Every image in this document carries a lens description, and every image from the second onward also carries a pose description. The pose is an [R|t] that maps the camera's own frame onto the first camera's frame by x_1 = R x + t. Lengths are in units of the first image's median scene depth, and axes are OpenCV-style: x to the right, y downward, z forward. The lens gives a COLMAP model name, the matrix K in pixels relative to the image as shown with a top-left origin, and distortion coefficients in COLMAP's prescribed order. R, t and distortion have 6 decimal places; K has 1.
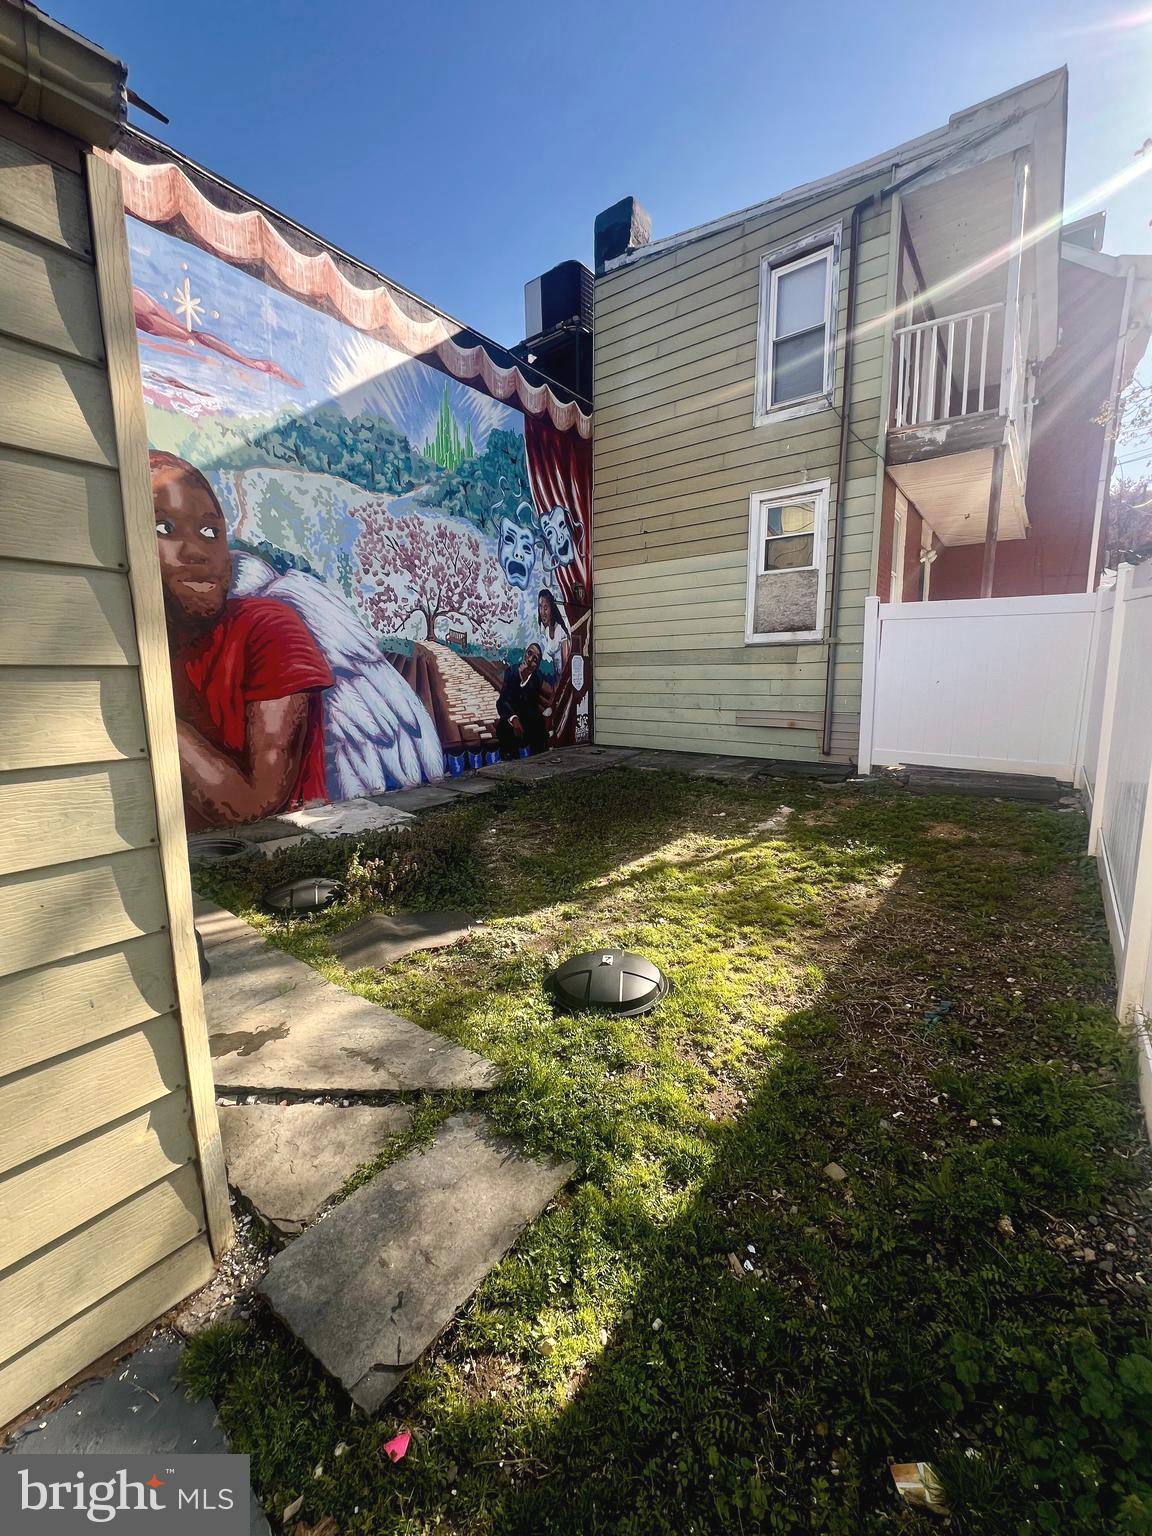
lens RADIAL K [[613.9, 0, 576.0], [0, 613.9, 768.0], [0, 0, 1]] dist [0.000988, 0.000150]
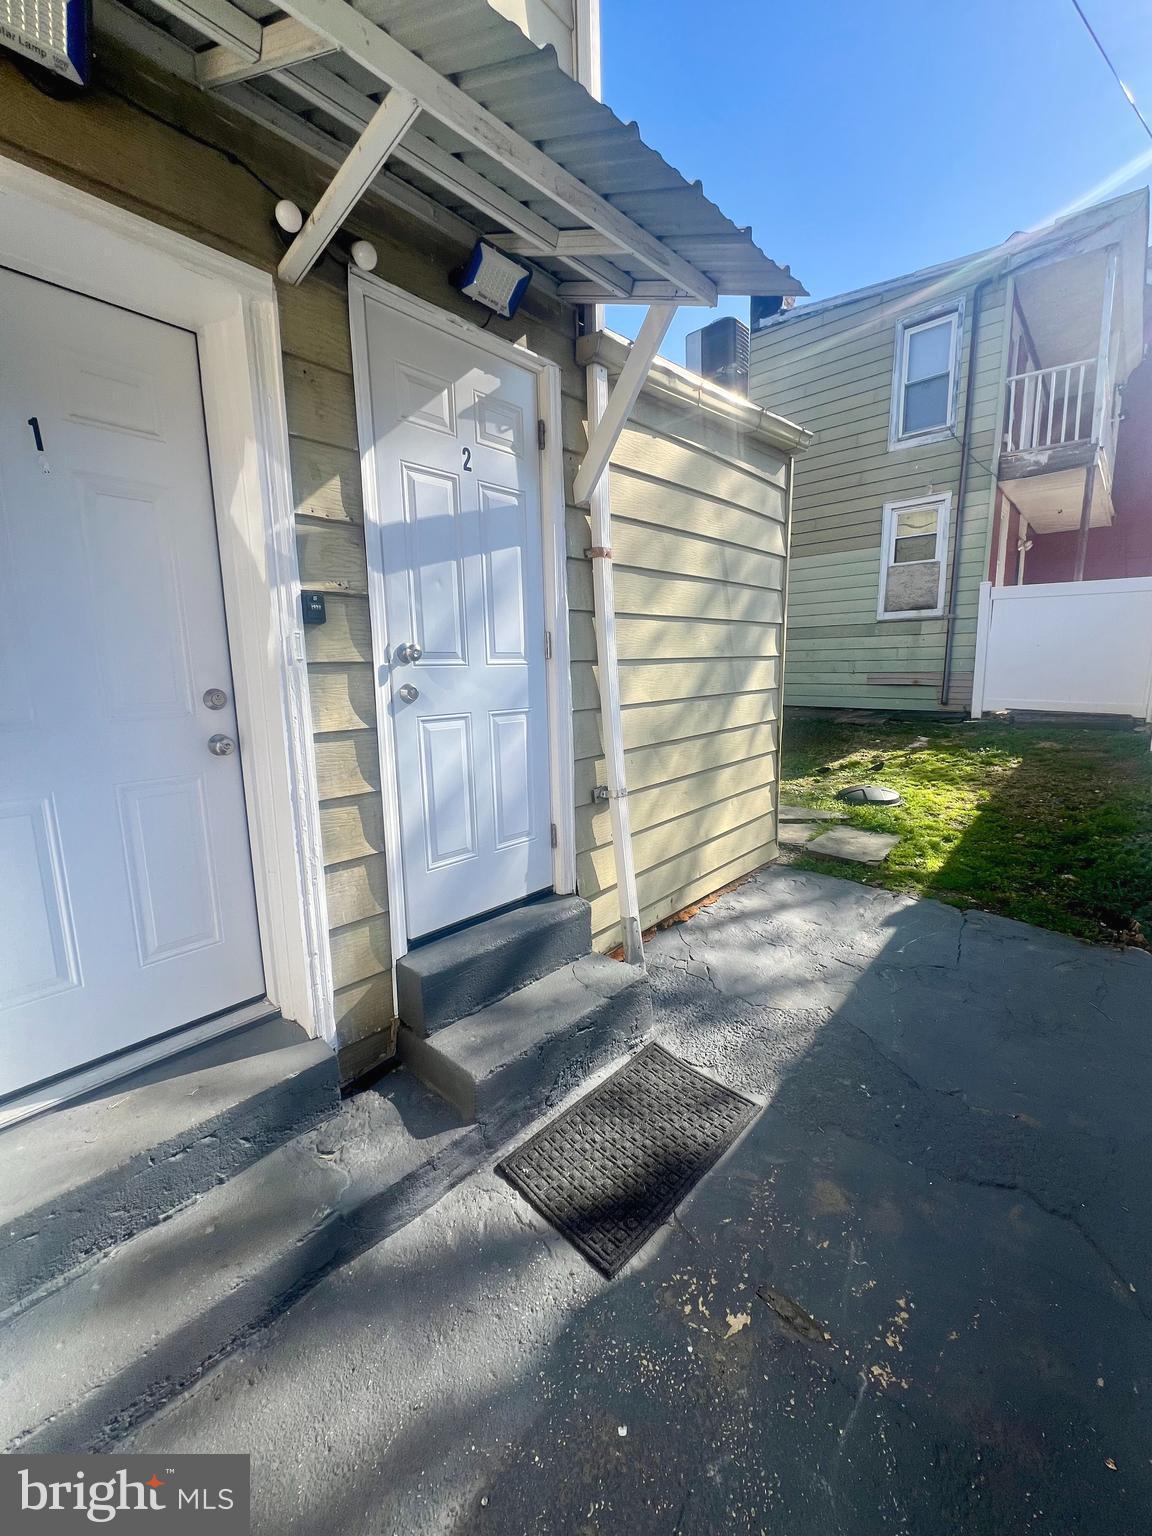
lens RADIAL K [[613.9, 0, 576.0], [0, 613.9, 768.0], [0, 0, 1]] dist [0.000988, 0.000150]
pose [[0.996649, -0.000589, -0.081793, -0.270101], [0.002490, 0.999729, 0.023144, 0.082450], [0.081757, -0.023270, 0.996381, -0.372414]]
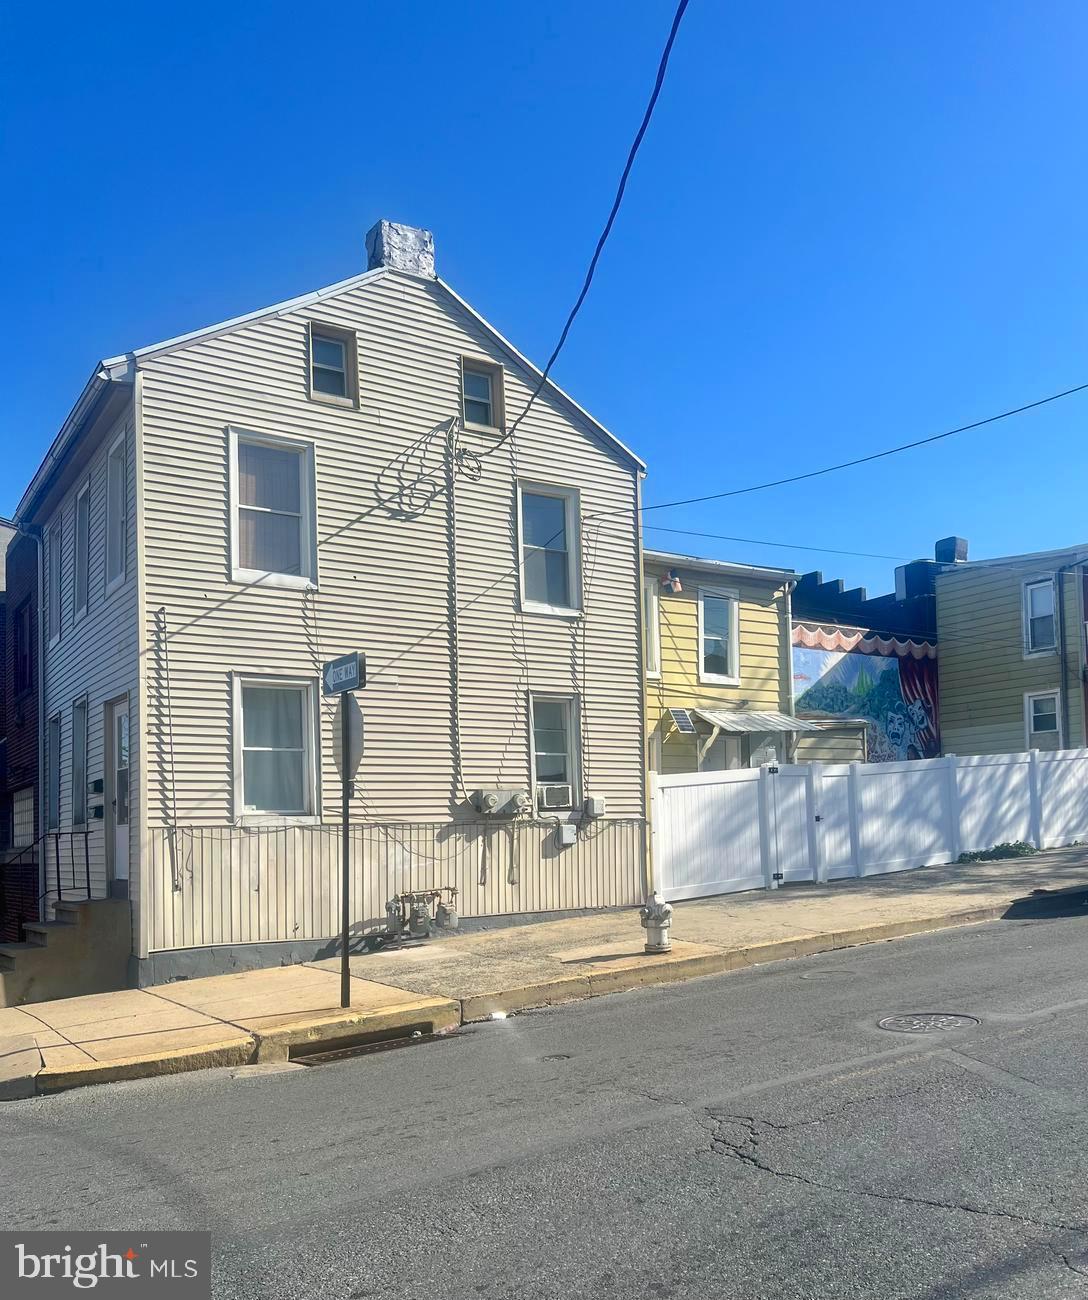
lens RADIAL K [[1152.3, 0, 550.0], [0, 1152.3, 798.4], [0, 0, 1]] dist [-0.005130, -0.004789]
pose [[0.939213, -0.028424, -0.342157, 0.124863], [-0.031512, 0.985224, -0.168347, 0.550685], [0.341887, 0.168896, 0.924439, -2.892217]]
